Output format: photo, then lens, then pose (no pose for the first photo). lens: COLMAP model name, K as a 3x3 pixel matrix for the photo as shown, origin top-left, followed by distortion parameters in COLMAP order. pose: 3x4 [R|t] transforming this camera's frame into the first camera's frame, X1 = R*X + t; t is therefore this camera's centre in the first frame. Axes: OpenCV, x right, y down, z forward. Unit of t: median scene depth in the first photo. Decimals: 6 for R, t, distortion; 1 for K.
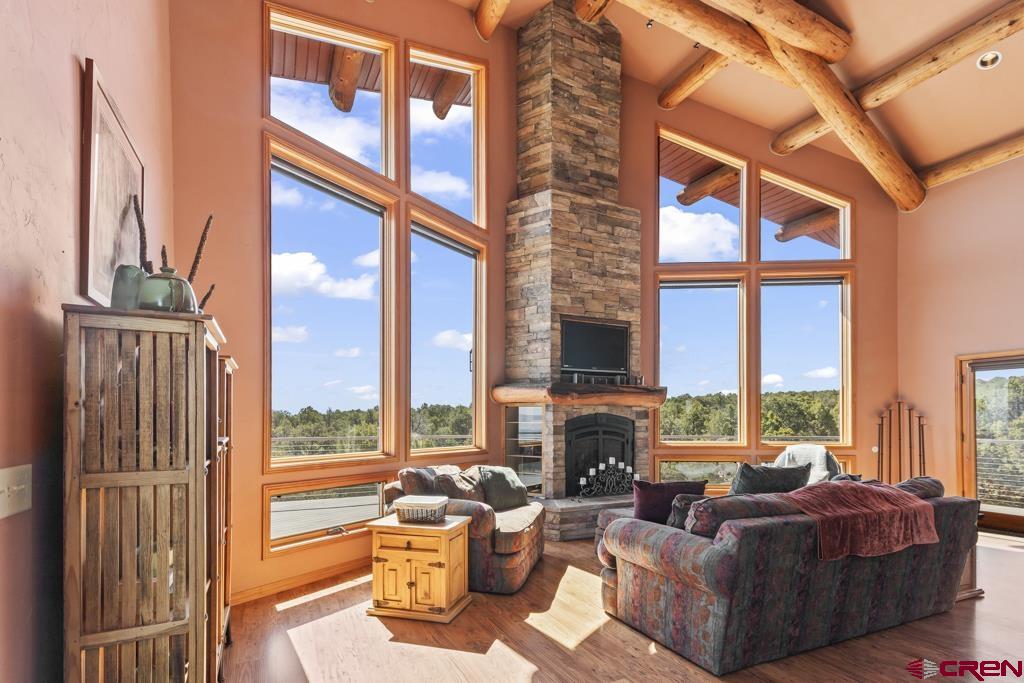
lens RADIAL K [[483.9, 0, 510.3], [0, 483.9, 420.3], [0, 0, 1]] dist [0.002276, 0.000386]
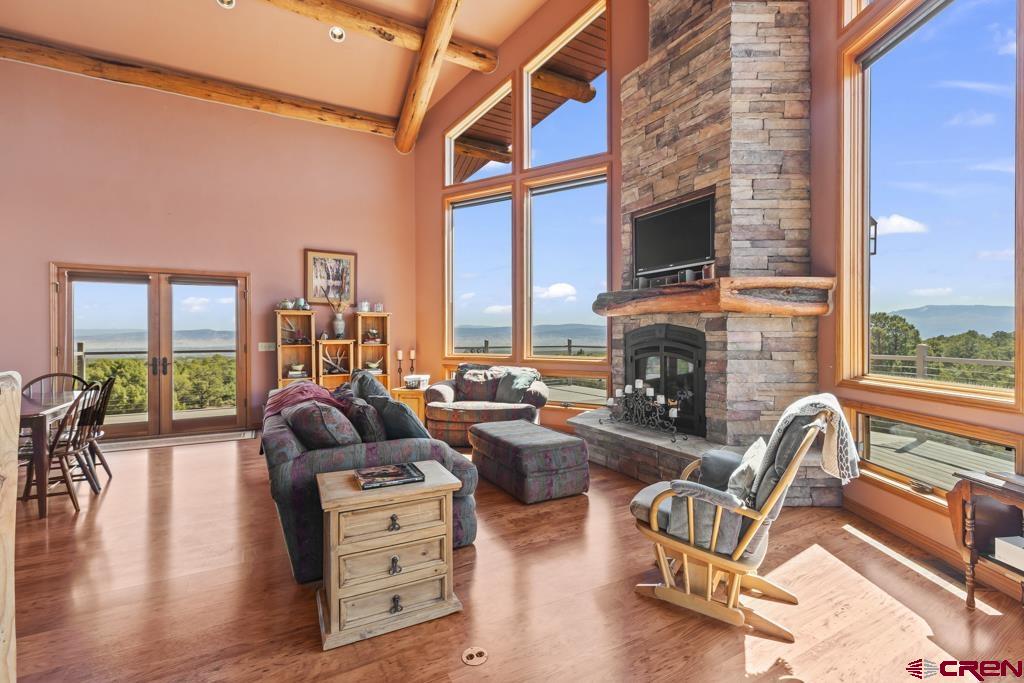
lens RADIAL K [[460.6, 0, 516.2], [0, 460.6, 336.8], [0, 0, 1]] dist [0.004197, 0.000956]
pose [[0.063135, 0.004524, -0.997995, 0.905762], [-0.000159, 0.999990, 0.004523, 0.002952], [0.998005, -0.000127, 0.063135, 0.718681]]
